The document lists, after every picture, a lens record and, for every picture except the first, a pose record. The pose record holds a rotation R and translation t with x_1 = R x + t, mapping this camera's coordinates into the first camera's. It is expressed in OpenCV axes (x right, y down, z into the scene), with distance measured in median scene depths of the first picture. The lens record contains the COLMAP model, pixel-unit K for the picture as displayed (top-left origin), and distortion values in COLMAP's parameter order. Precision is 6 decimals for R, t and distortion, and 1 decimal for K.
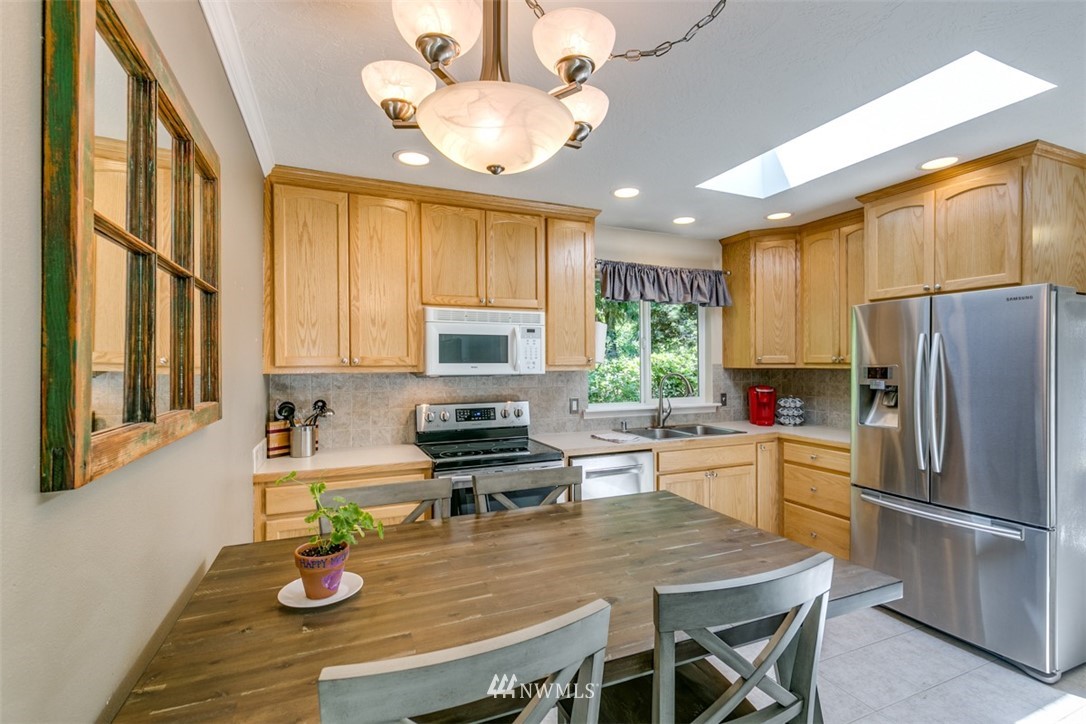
lens RADIAL K [[492.6, 0, 539.1], [0, 492.6, 360.2], [0, 0, 1]] dist [0.002504, 0.000218]
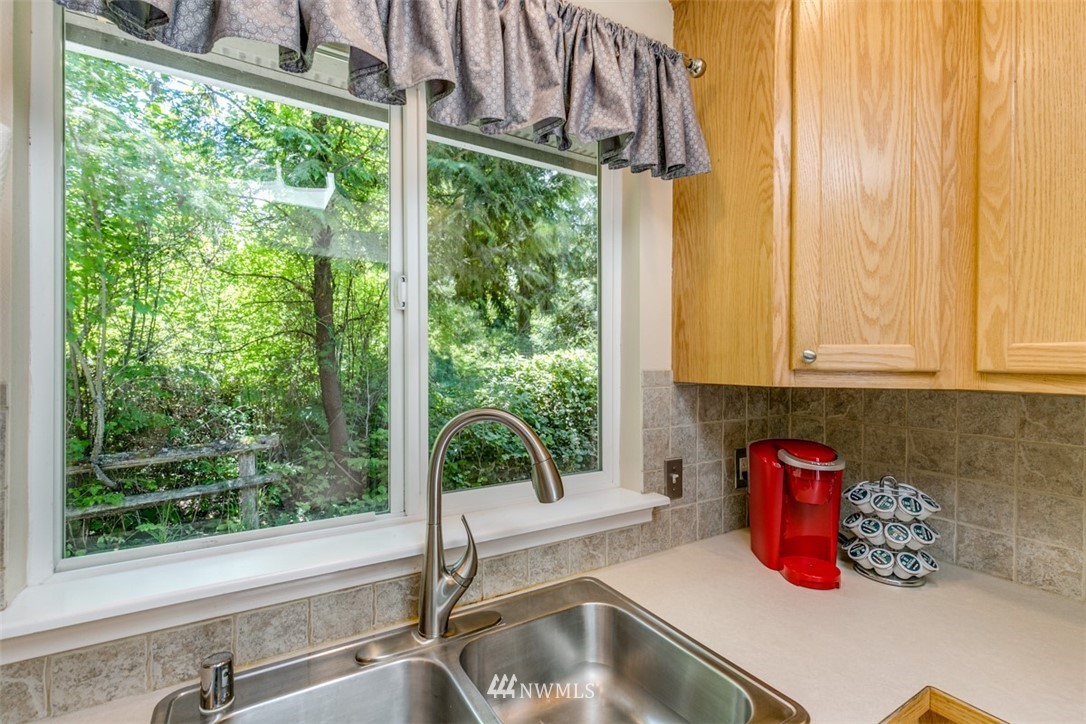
lens RADIAL K [[492.6, 0, 539.1], [0, 492.6, 360.2], [0, 0, 1]] dist [0.002504, 0.000218]
pose [[0.990154, 0.009031, 0.139694, 0.276174], [-0.009370, 0.999955, 0.001767, 0.001483], [-0.139671, -0.003059, 0.990193, 0.794825]]
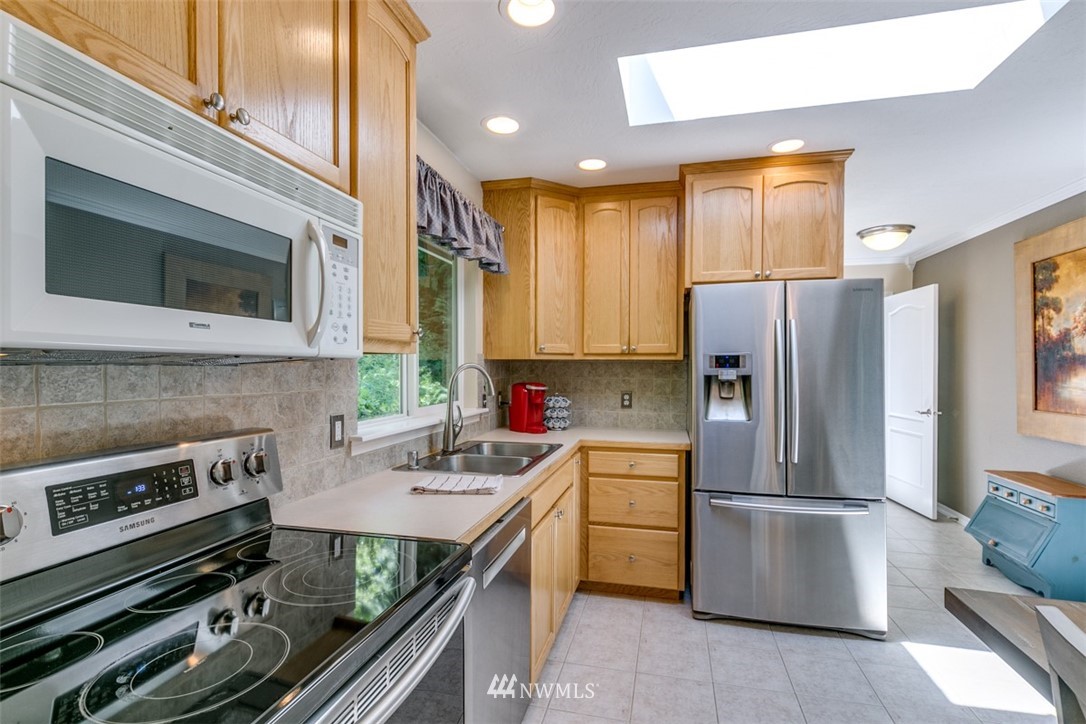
lens RADIAL K [[509.6, 0, 547.9], [0, 509.6, 367.2], [0, 0, 1]] dist [0.000811, -0.000118]
pose [[0.599016, 0.003783, 0.800728, -0.198242], [-0.008371, 0.999964, 0.001537, 0.029135], [-0.800694, -0.007623, 0.599026, 0.546001]]
